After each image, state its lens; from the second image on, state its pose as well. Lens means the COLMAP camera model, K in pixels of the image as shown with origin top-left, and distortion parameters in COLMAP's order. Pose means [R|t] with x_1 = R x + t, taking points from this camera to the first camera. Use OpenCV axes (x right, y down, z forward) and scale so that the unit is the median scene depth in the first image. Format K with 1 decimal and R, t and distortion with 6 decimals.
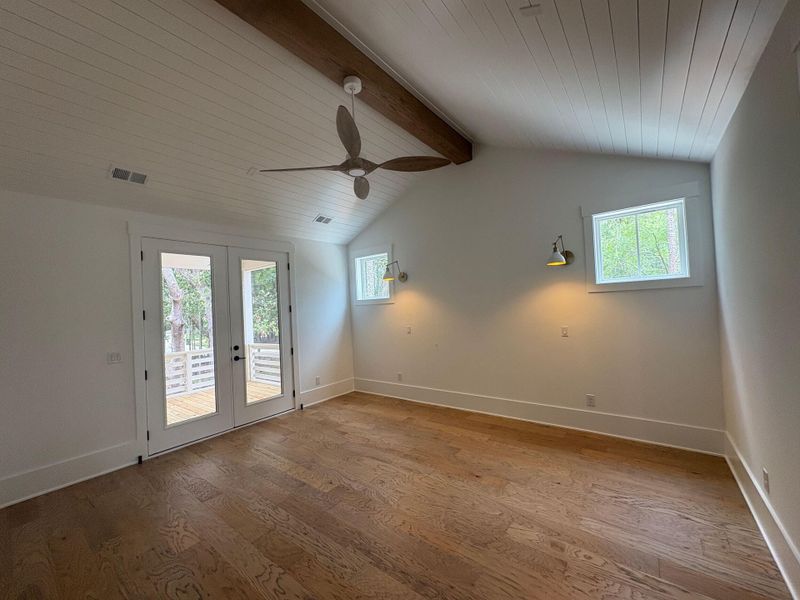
lens RADIAL K [[318.6, 0, 402.5], [0, 318.6, 301.1], [0, 0, 1]] dist [-0.001499, 0.000427]
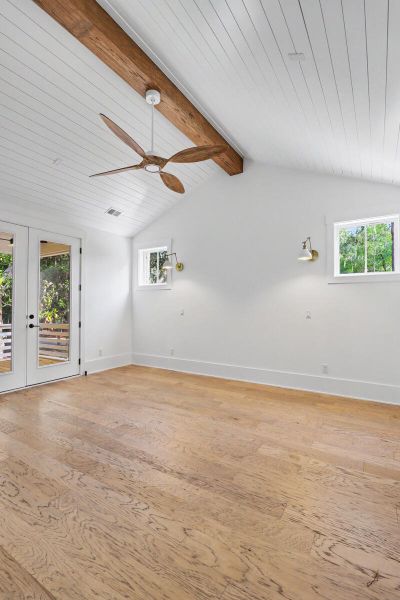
lens RADIAL K [[281.3, 0, 198.6], [0, 281.3, 300.2], [0, 0, 1]] dist [-0.007859, -0.008786]
pose [[0.994107, 0.053499, 0.094282, -0.036403], [-0.053558, 0.998563, -0.001904, 0.083497], [-0.094249, -0.003157, 0.995544, -0.079514]]
